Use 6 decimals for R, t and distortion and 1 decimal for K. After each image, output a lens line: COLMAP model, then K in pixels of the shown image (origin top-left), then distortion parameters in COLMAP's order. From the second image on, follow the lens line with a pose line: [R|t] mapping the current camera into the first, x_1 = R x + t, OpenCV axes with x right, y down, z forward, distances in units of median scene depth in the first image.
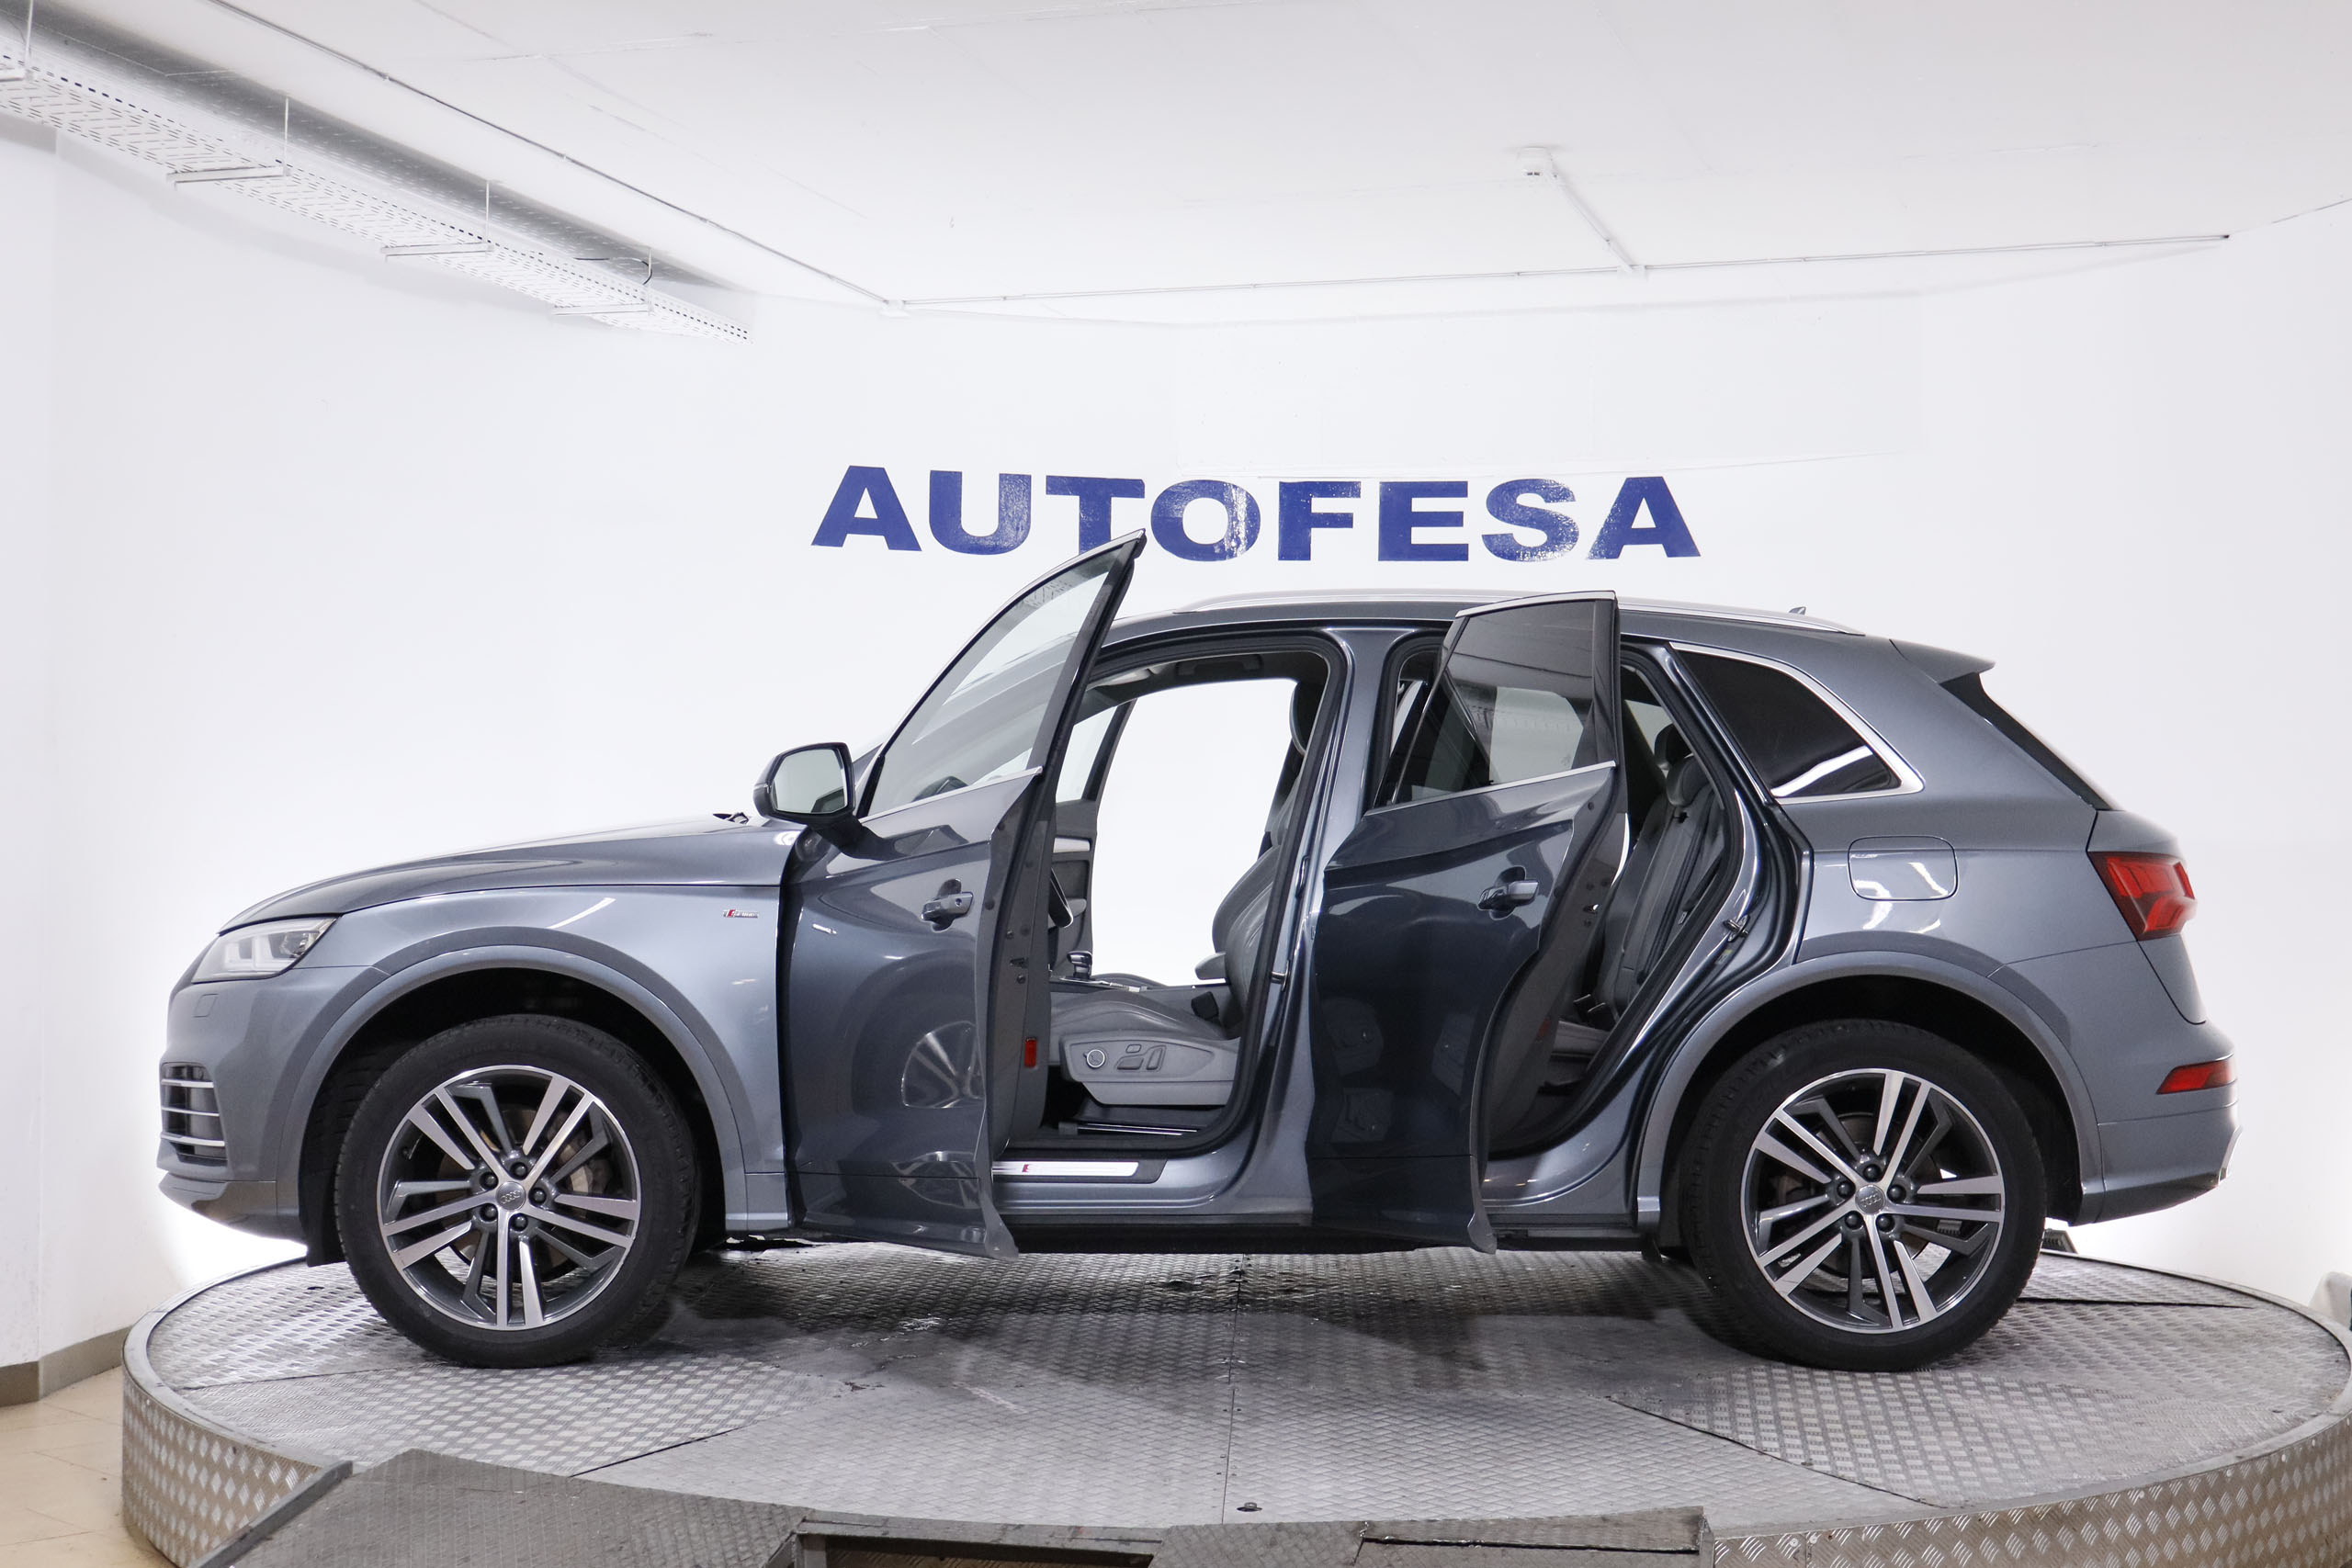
lens RADIAL K [[3292.0, 0, 1176.0], [0, 3292.0, 784.0], [0, 0, 1]] dist [0.044889, 0.009327]
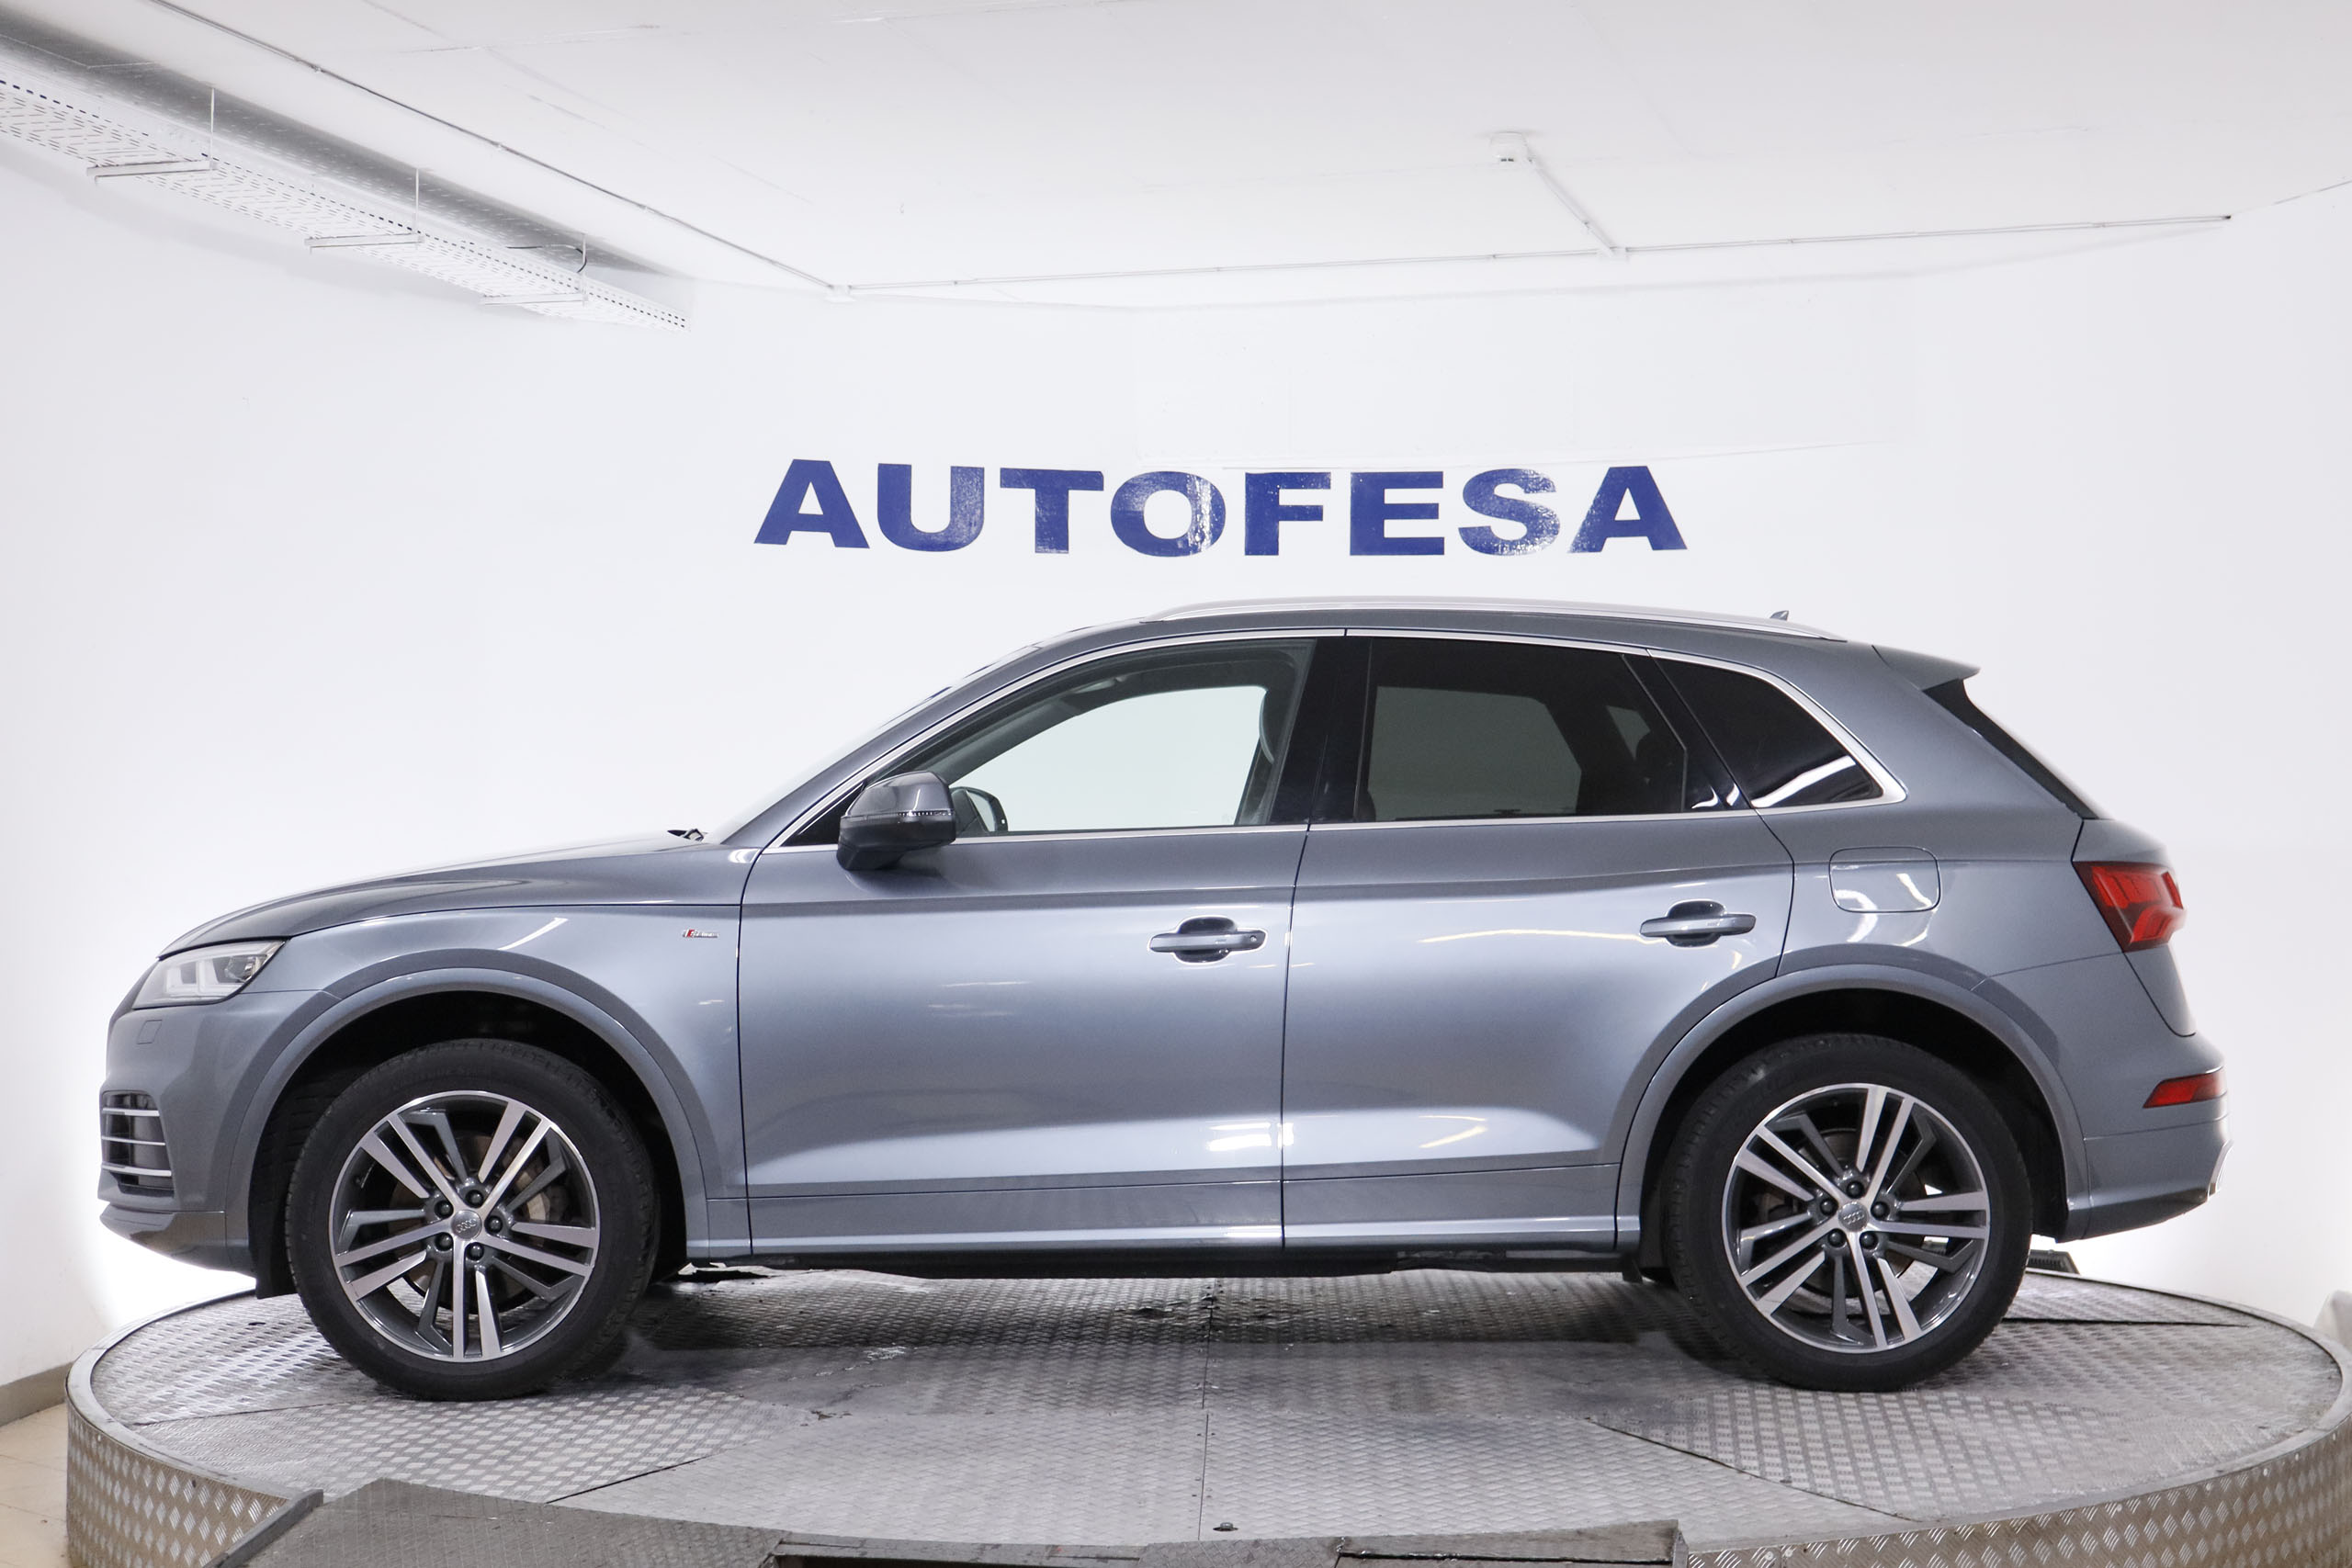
lens RADIAL K [[3642.0, 0, 1169.1], [0, 3642.0, 774.8], [0, 0, 1]] dist [0.053315, 0.128111]
pose [[0.999918, -0.006723, 0.010874, -0.003245], [0.006736, 0.999977, -0.001163, -0.004322], [-0.010866, 0.001236, 0.999940, -0.063520]]
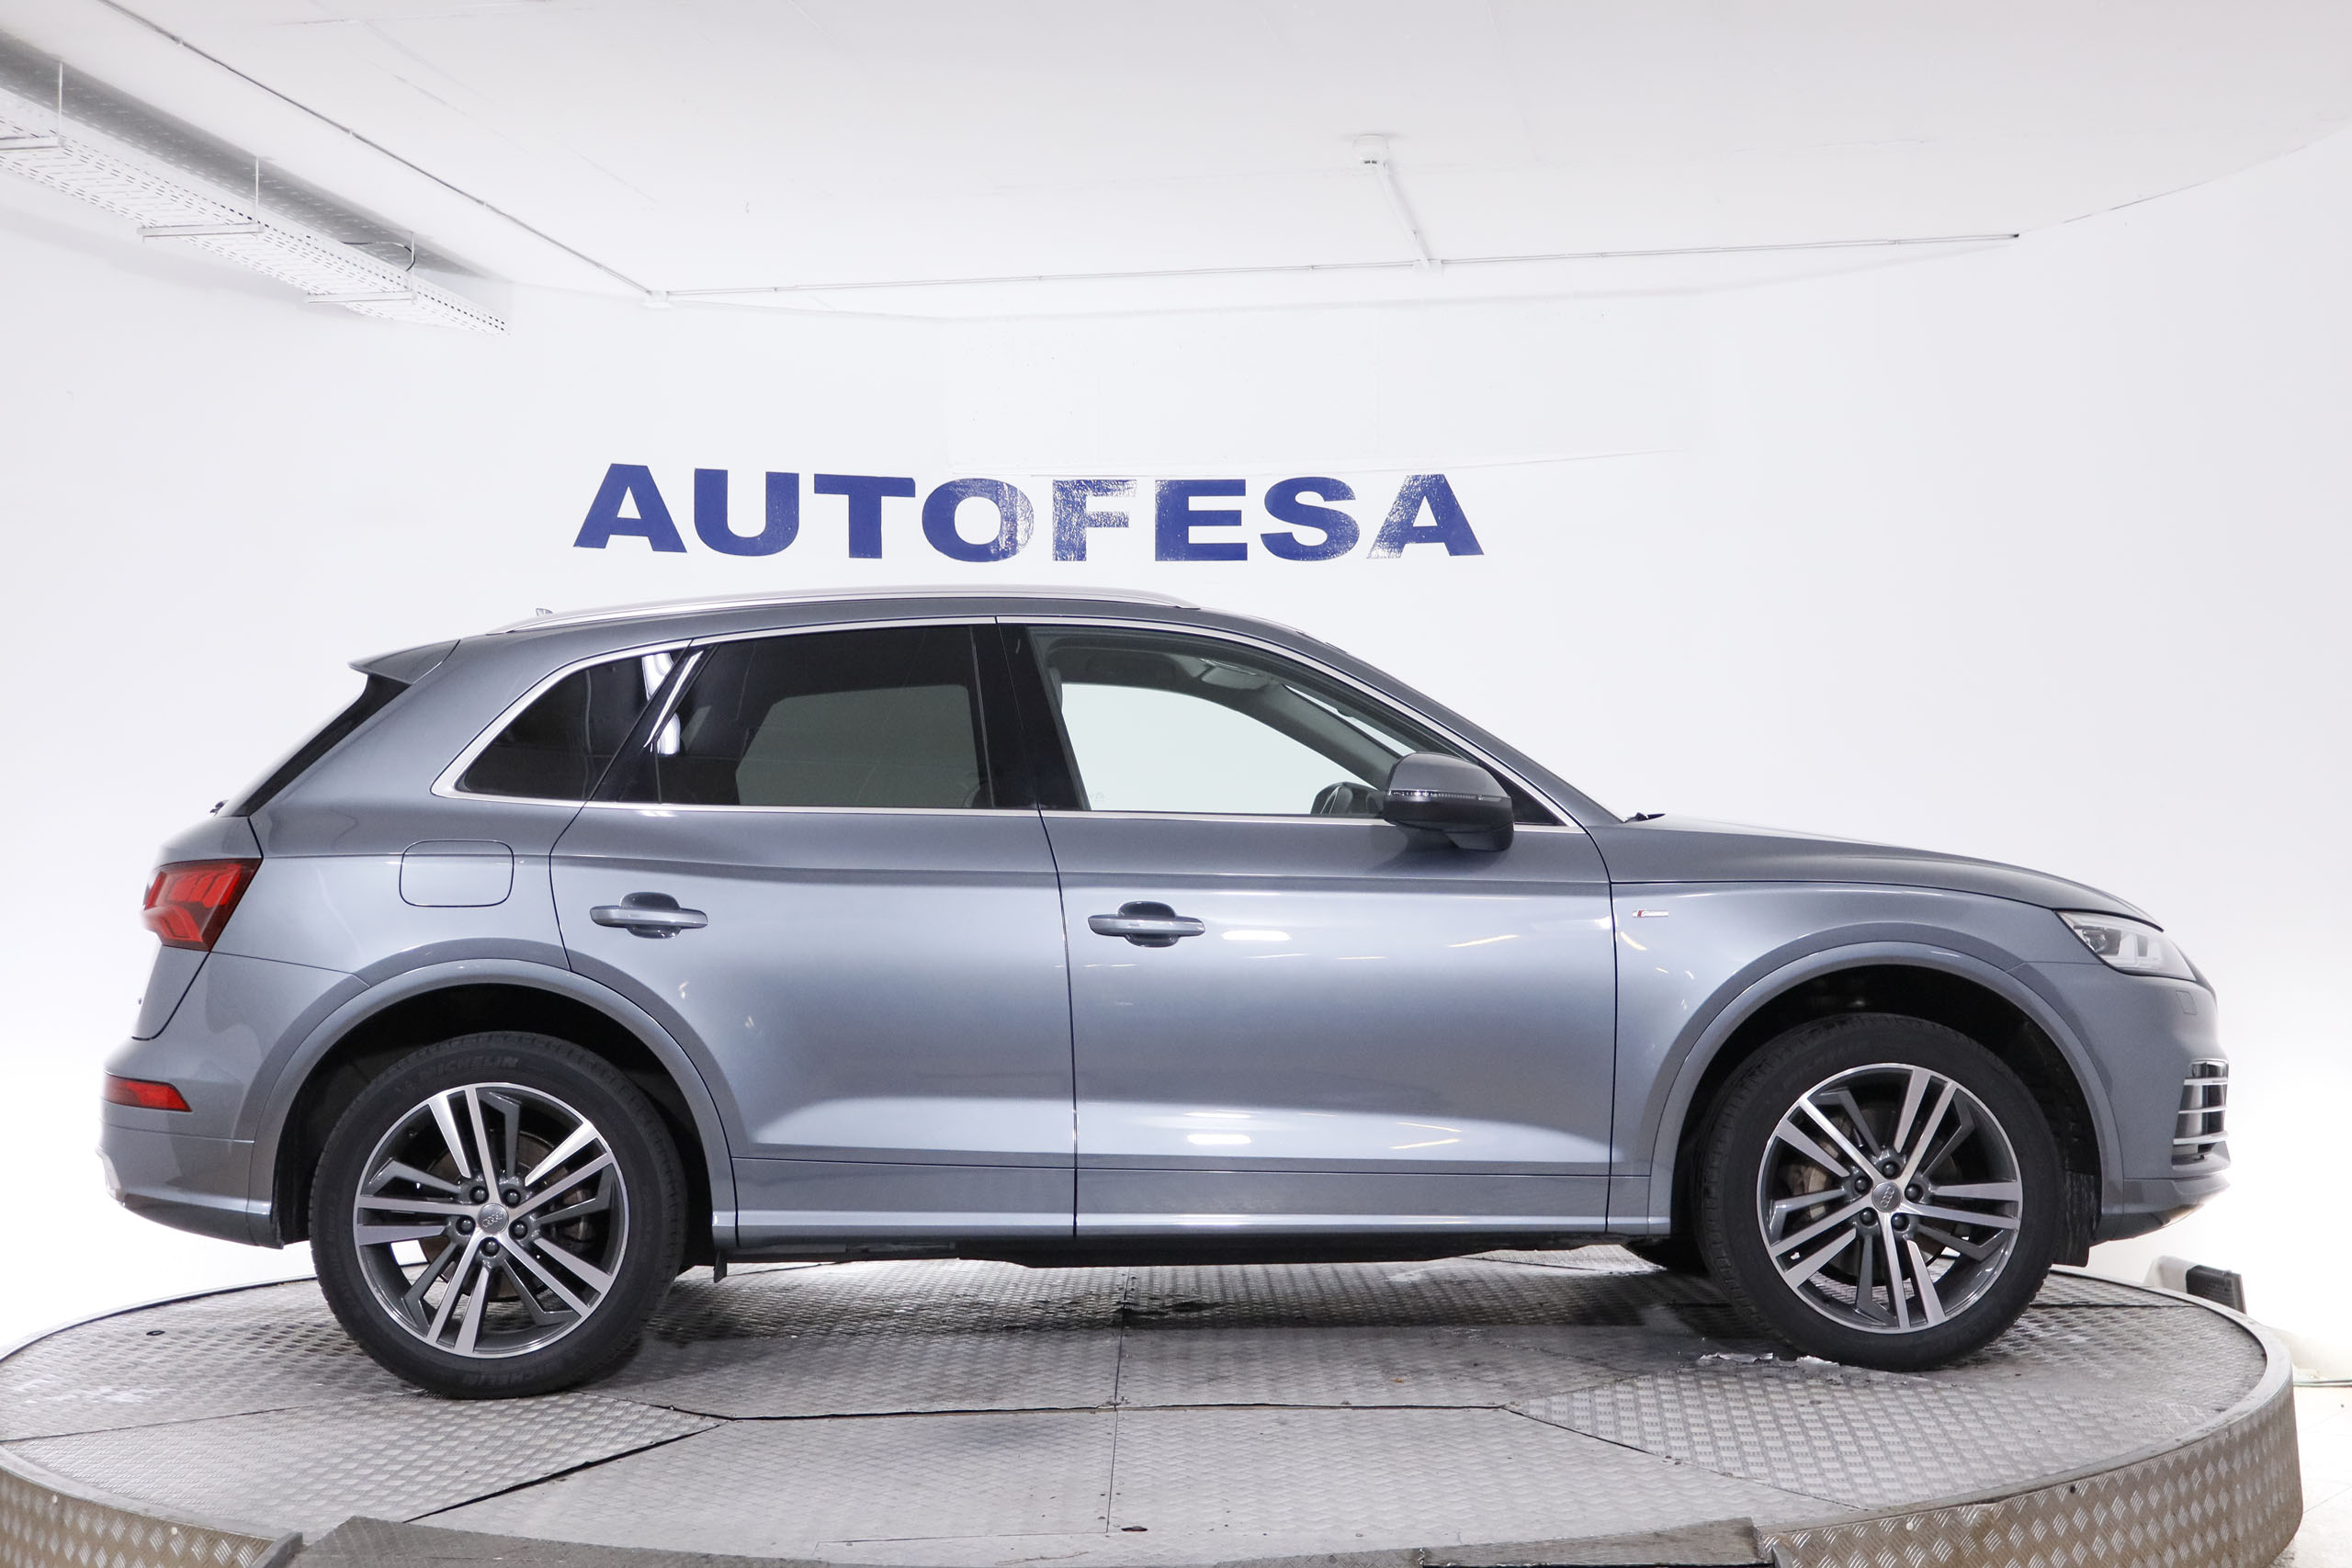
lens RADIAL K [[3292.0, 0, 1176.0], [0, 3292.0, 784.0], [0, 0, 1]] dist [0.044889, 0.009327]
pose [[0.990964, -0.013772, 0.133417, -0.078718], [0.014267, 0.999894, -0.002755, 0.001816], [-0.133365, 0.004634, 0.991056, 0.034220]]
